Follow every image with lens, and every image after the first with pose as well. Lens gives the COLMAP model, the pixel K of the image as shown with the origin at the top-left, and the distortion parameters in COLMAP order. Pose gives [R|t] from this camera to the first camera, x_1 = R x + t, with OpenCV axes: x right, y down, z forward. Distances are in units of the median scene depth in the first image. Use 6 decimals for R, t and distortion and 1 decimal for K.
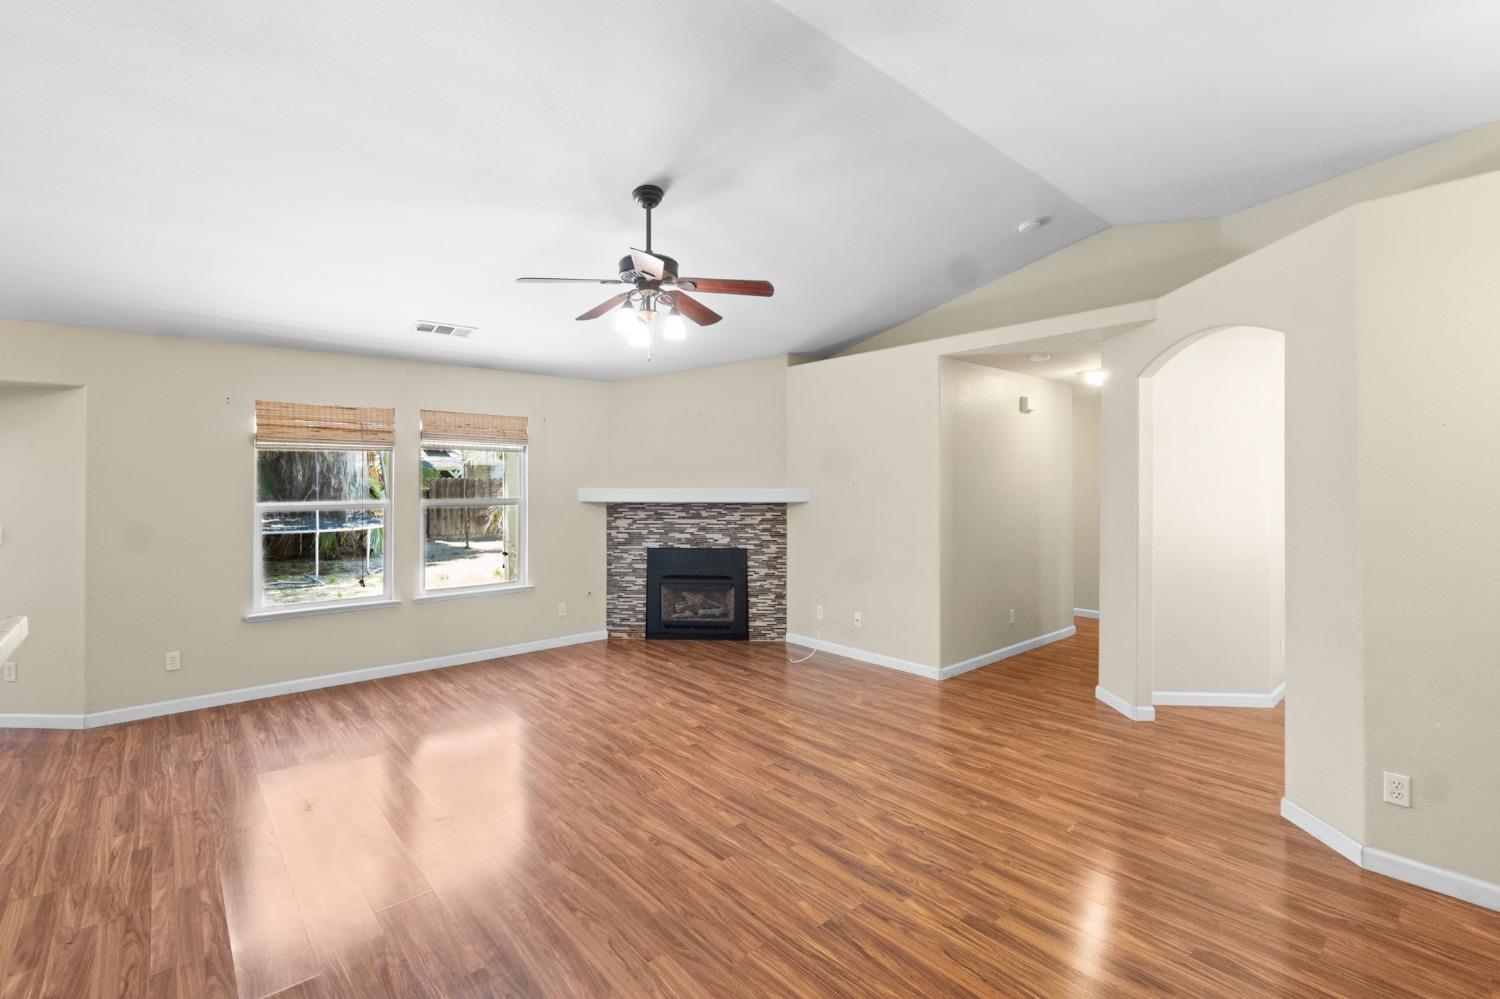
lens RADIAL K [[663.3, 0, 748.3], [0, 663.3, 473.1], [0, 0, 1]] dist [-0.005276, 0.001416]
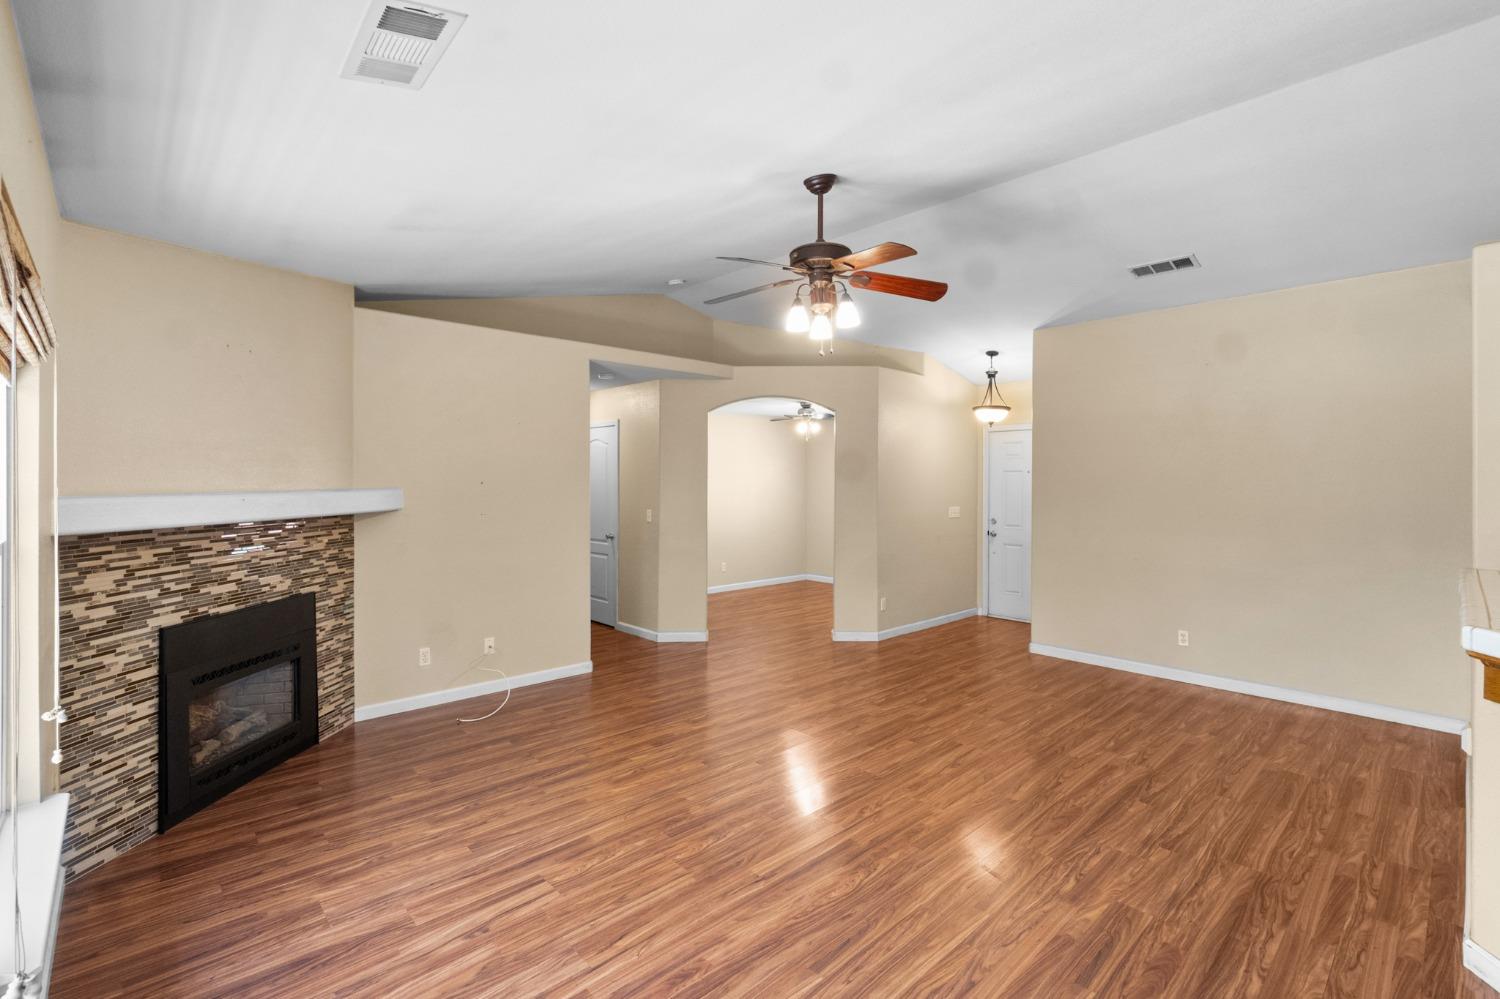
lens RADIAL K [[663.3, 0, 749.9], [0, 663.3, 488.3], [0, 0, 1]] dist [-0.005276, 0.001416]
pose [[-0.024340, -0.007469, 0.999676, -0.610486], [-0.018859, 0.999798, 0.007011, 0.008353], [-0.999526, -0.018682, -0.024476, 0.624151]]
